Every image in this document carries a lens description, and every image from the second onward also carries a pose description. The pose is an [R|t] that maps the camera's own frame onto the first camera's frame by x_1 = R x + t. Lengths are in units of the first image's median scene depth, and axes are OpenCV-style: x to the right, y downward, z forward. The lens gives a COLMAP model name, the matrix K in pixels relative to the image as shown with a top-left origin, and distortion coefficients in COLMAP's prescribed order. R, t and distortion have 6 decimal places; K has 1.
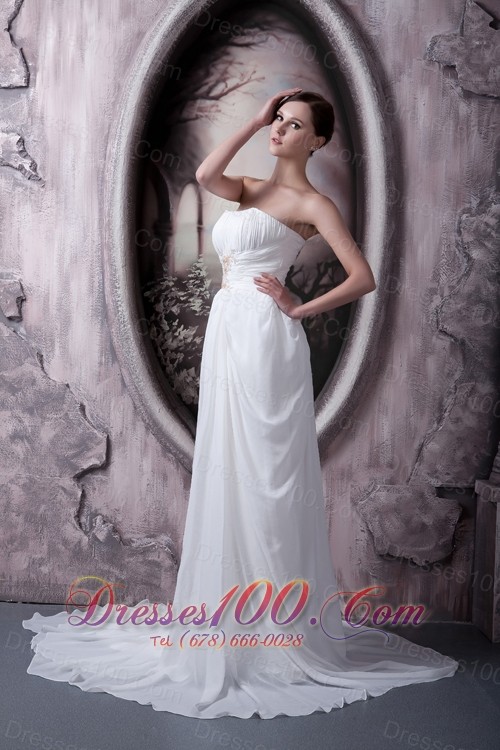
lens RADIAL K [[1205.2, 0, 250.0], [0, 1205.2, 375.0], [0, 0, 1]] dist [0.057879, 0.017431]
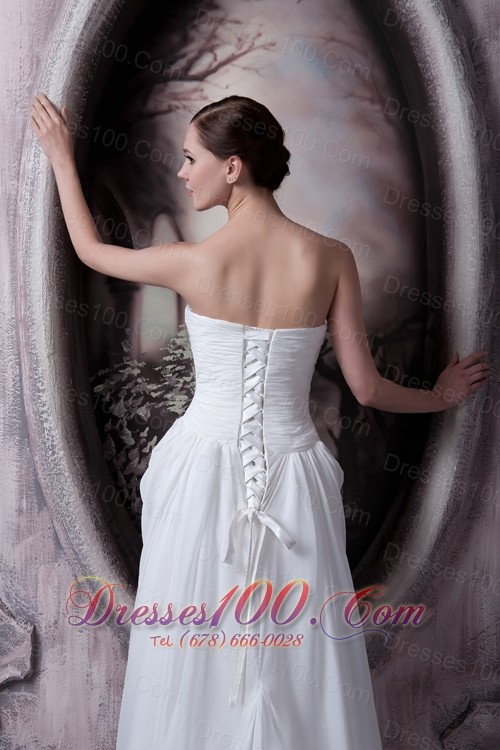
lens RADIAL K [[1099.8, 0, 250.0], [0, 1099.8, 375.0], [0, 0, 1]] dist [0.032046, 0.012975]
pose [[0.999461, -0.023021, -0.023382, 0.008703], [0.023304, 0.999658, 0.011886, -0.083204], [0.023101, -0.012425, 0.999656, 0.439849]]
